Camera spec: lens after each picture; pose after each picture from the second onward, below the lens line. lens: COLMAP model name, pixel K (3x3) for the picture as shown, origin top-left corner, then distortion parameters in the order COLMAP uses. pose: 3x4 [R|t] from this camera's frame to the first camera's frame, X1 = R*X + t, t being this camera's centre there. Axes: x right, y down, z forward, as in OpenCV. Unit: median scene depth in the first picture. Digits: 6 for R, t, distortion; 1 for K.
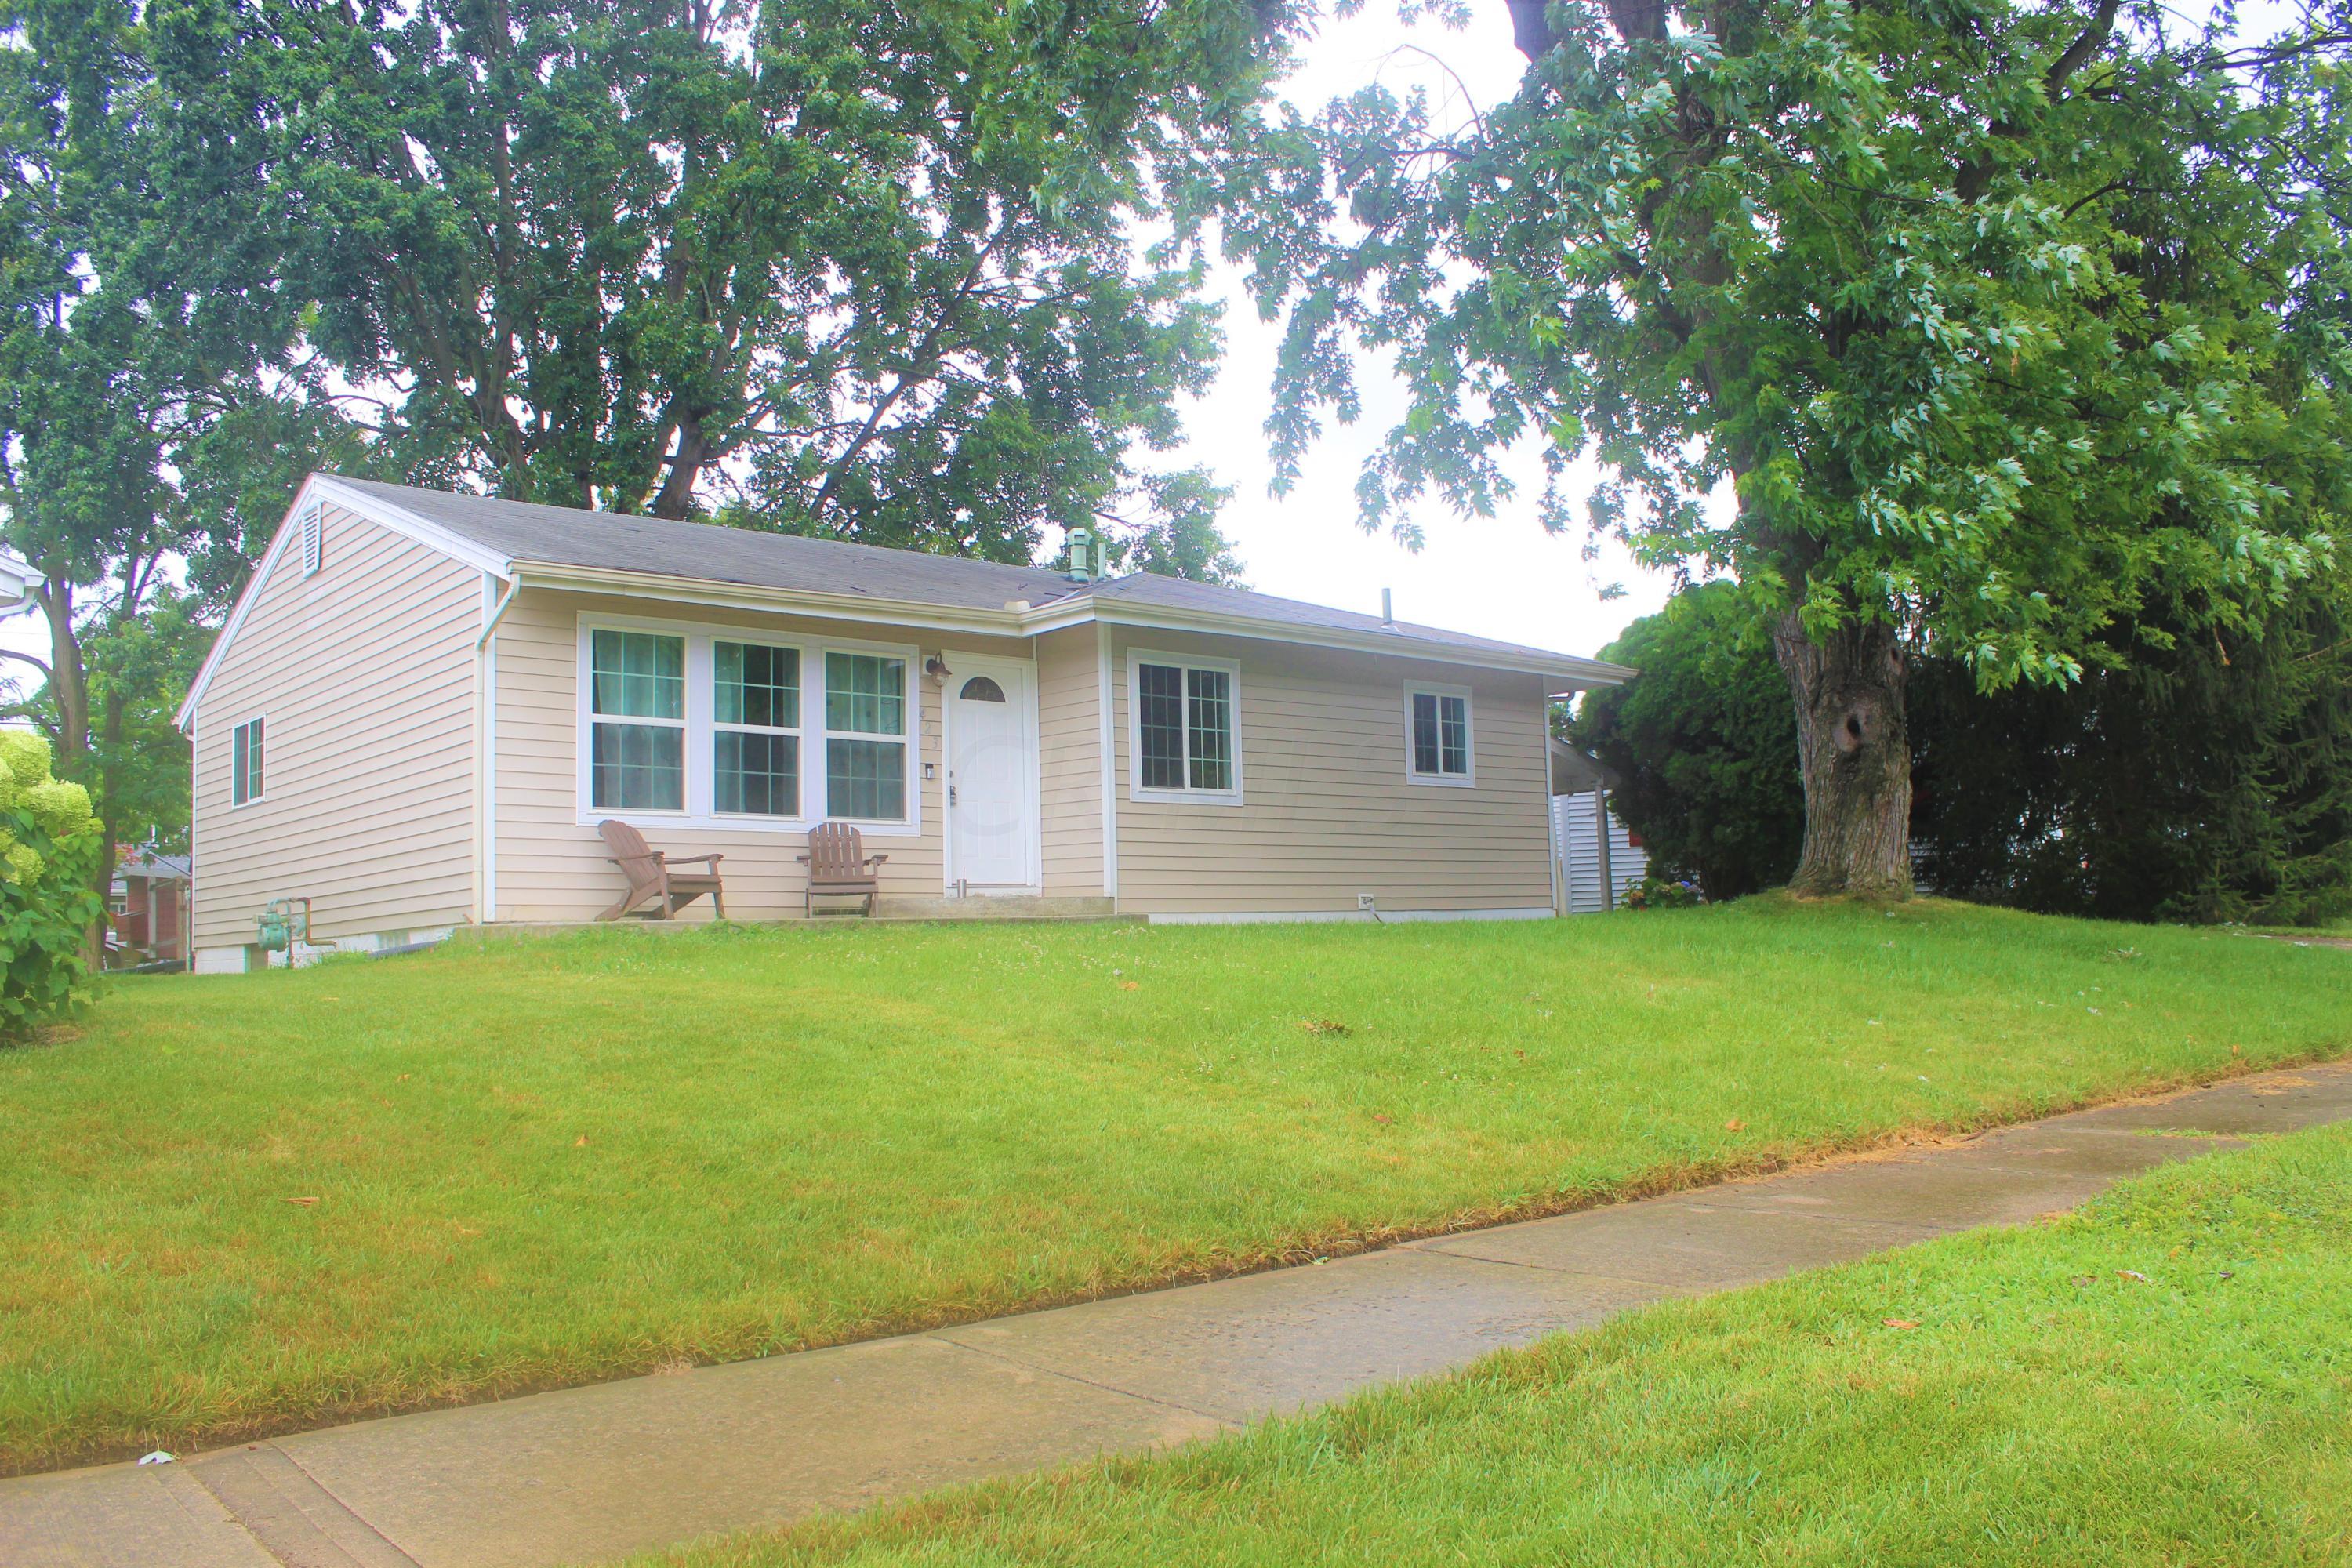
lens RADIAL K [[1952.3, 0, 1176.2], [0, 1952.3, 811.6], [0, 0, 1]] dist [-0.151850, 0.141247]
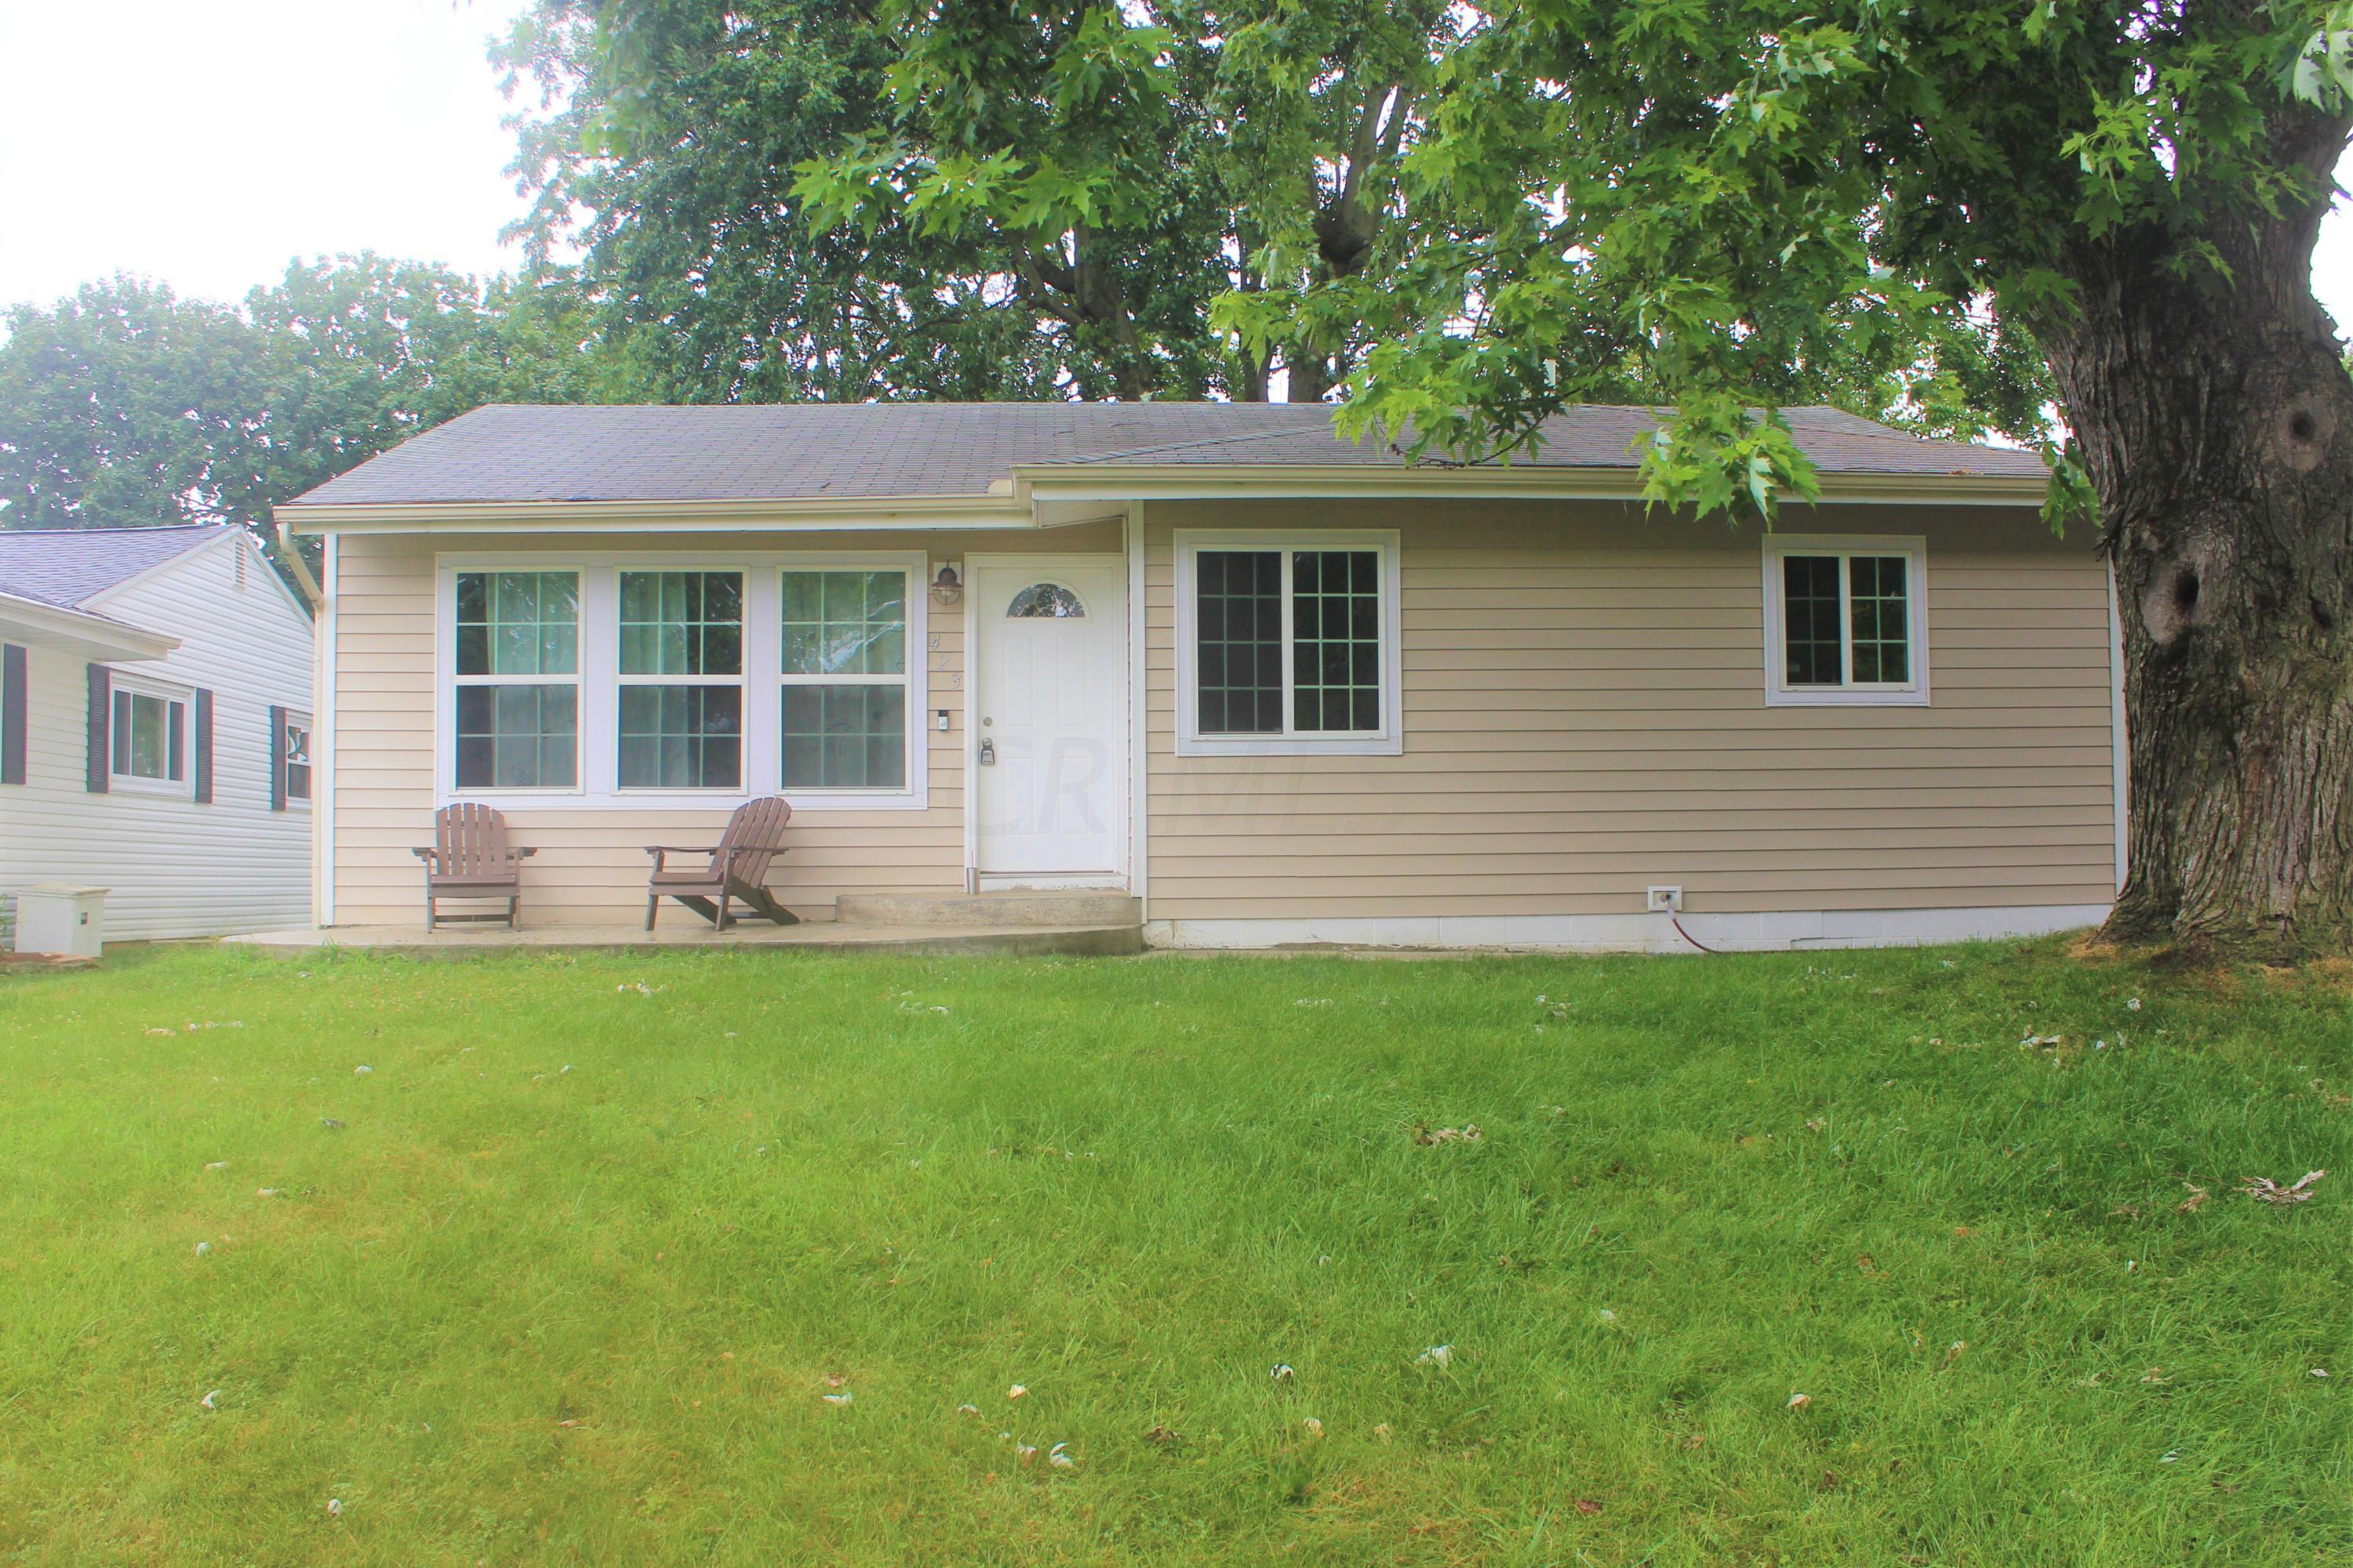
lens RADIAL K [[1953.2, 0, 1176.7], [0, 1953.2, 811.6], [0, 0, 1]] dist [-0.151850, 0.141247]
pose [[0.797710, 0.003600, -0.603030, 0.392593], [0.032953, 0.998228, 0.049551, -0.019900], [0.602140, -0.059399, 0.796178, 0.464574]]
